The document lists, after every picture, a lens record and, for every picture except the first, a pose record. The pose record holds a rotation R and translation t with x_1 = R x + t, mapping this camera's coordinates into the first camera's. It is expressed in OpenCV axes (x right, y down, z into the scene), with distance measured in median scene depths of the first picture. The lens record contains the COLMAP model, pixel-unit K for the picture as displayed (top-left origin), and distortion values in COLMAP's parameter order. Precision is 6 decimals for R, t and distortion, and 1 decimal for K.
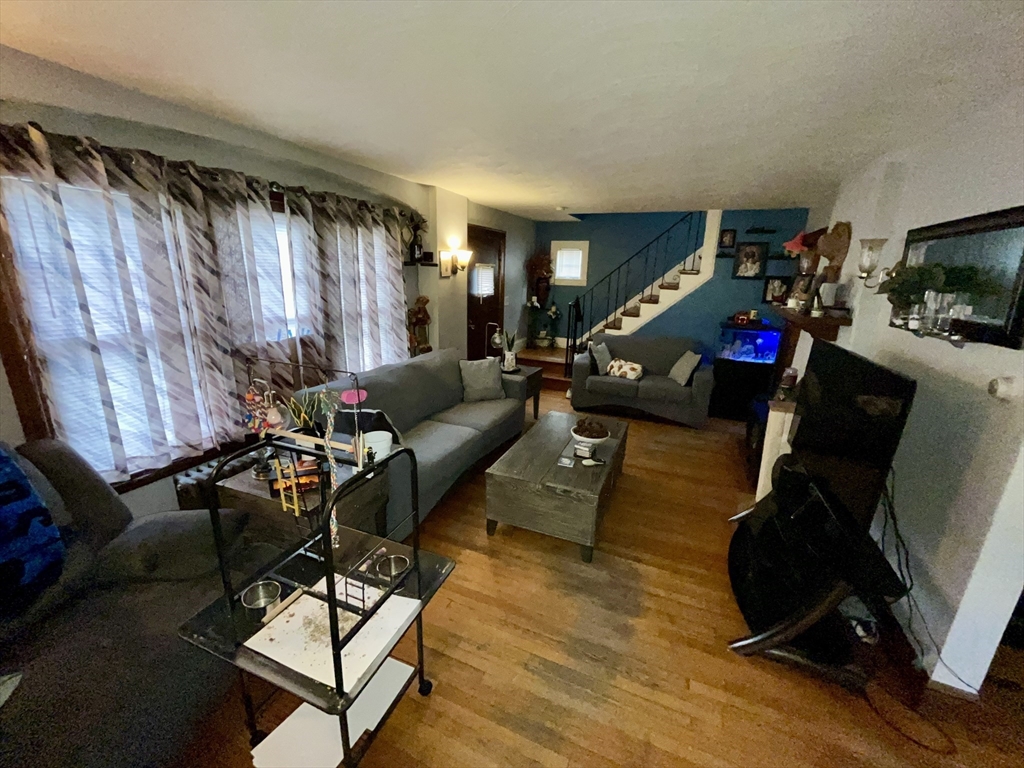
lens RADIAL K [[411.9, 0, 513.9], [0, 411.9, 383.3], [0, 0, 1]] dist [0.002805, -0.000231]
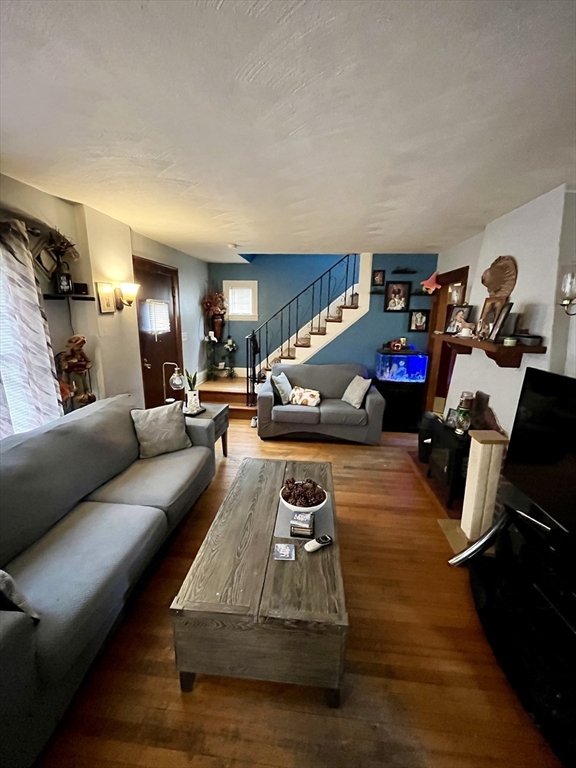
lens RADIAL K [[308.9, 0, 285.9], [0, 308.9, 384.6], [0, 0, 1]] dist [0.002805, -0.000231]
pose [[0.956212, -0.078053, 0.282076, -0.003067], [0.086778, 0.996055, -0.018552, -0.057833], [-0.279515, 0.042218, 0.959213, 0.252191]]
